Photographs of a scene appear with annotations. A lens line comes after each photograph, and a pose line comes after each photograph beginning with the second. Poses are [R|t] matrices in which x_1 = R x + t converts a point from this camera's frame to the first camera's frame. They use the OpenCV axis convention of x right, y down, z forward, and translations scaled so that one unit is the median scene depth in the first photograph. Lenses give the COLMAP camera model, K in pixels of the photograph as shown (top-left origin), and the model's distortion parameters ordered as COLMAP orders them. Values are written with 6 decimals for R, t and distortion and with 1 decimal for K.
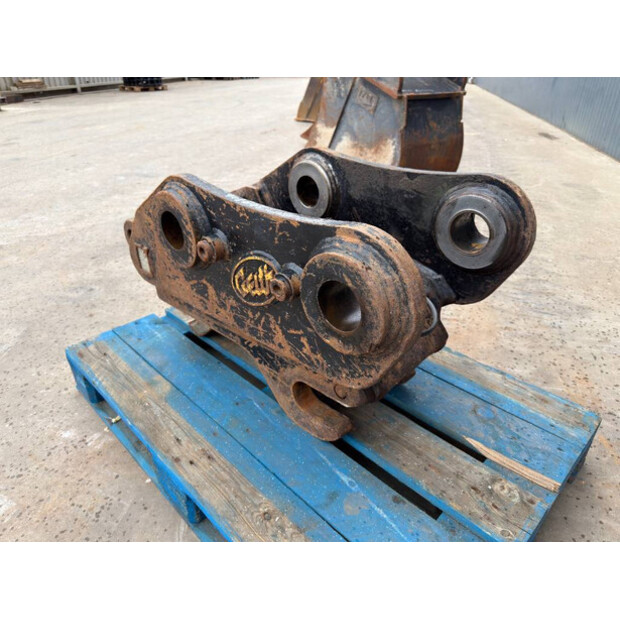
lens RADIAL K [[438.8, 0, 310.0], [0, 438.8, 310.0], [0, 0, 1]] dist [0.117963, -0.188460]
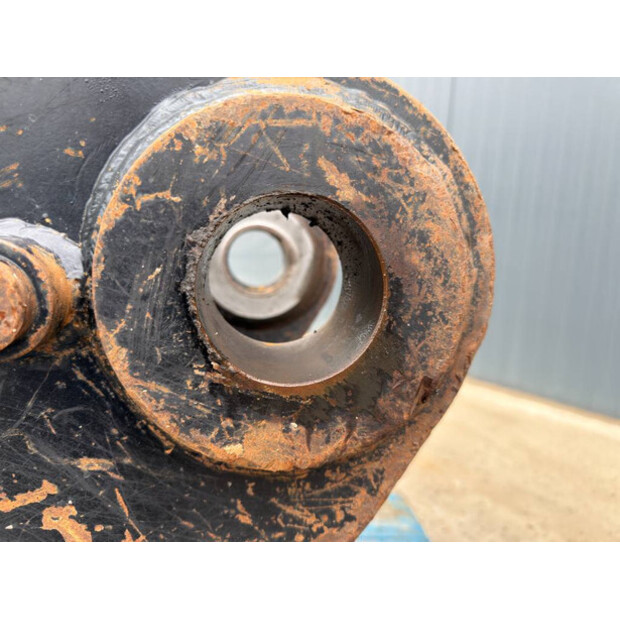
lens RADIAL K [[459.7, 0, 308.9], [0, 459.7, 308.6], [0, 0, 1]] dist [-0.030704, -0.005539]
pose [[0.617158, -0.038683, 0.785888, -0.124450], [0.319736, 0.924940, -0.205561, 0.050983], [-0.718947, 0.378141, 0.583202, 0.615221]]
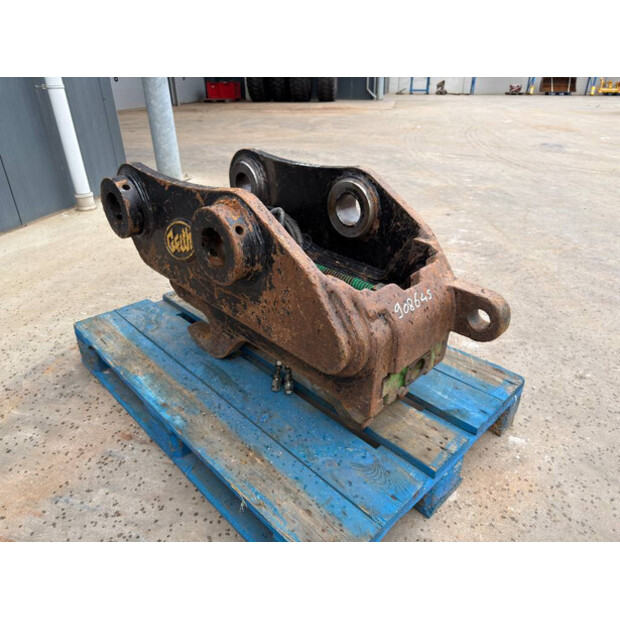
lens RADIAL K [[447.6, 0, 309.6], [0, 447.6, 298.7], [0, 0, 1]] dist [0.002988, -0.004600]
pose [[-0.999957, 0.004273, 0.008198, -0.152927], [0.009187, 0.558166, 0.829678, -1.230936], [-0.001031, 0.829718, -0.558182, 2.135265]]
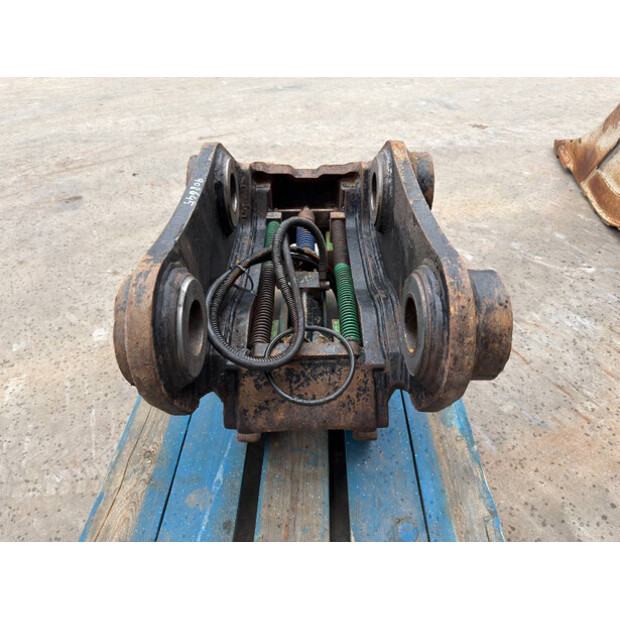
lens RADIAL K [[447.6, 0, 309.6], [0, 447.6, 298.7], [0, 0, 1]] dist [0.002988, -0.004600]
pose [[0.698707, 0.445739, -0.559576, 0.662674], [-0.358928, 0.895023, 0.264774, -0.361659], [0.618853, 0.015848, 0.785347, 0.322498]]
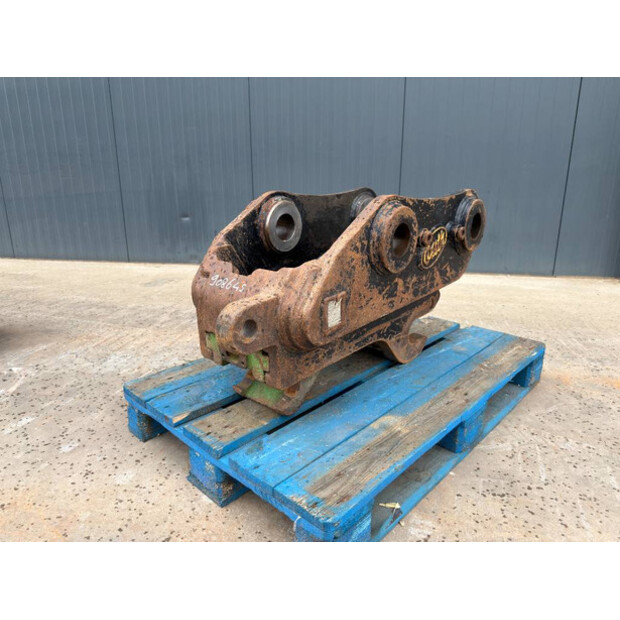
lens RADIAL K [[438.8, 0, 310.0], [0, 438.8, 310.0], [0, 0, 1]] dist [0.117963, -0.188460]
pose [[-0.039652, -0.283358, 0.958194, -1.594506], [0.499388, 0.824975, 0.264628, -0.491637], [-0.865470, 0.489004, 0.108794, 1.254053]]
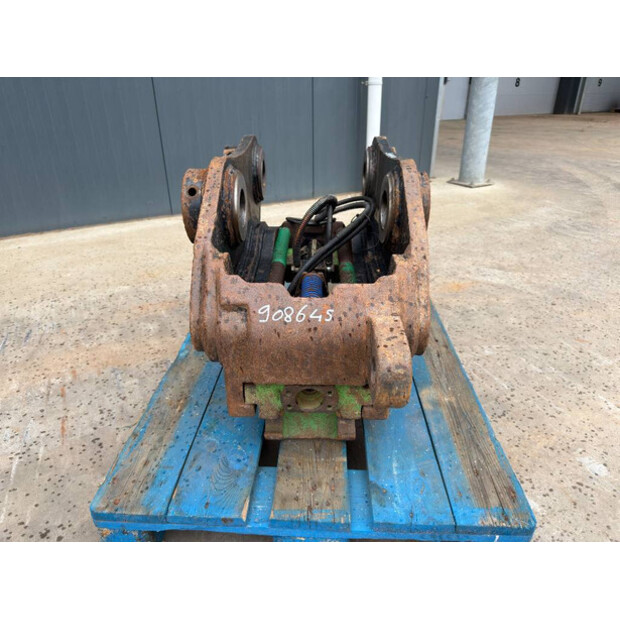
lens RADIAL K [[447.6, 0, 309.6], [0, 447.6, 298.7], [0, 0, 1]] dist [0.002988, -0.004600]
pose [[-0.683984, -0.308760, 0.660933, -0.985563], [0.365743, 0.638772, 0.676906, -0.950313], [-0.631188, 0.704725, -0.323983, 1.796506]]
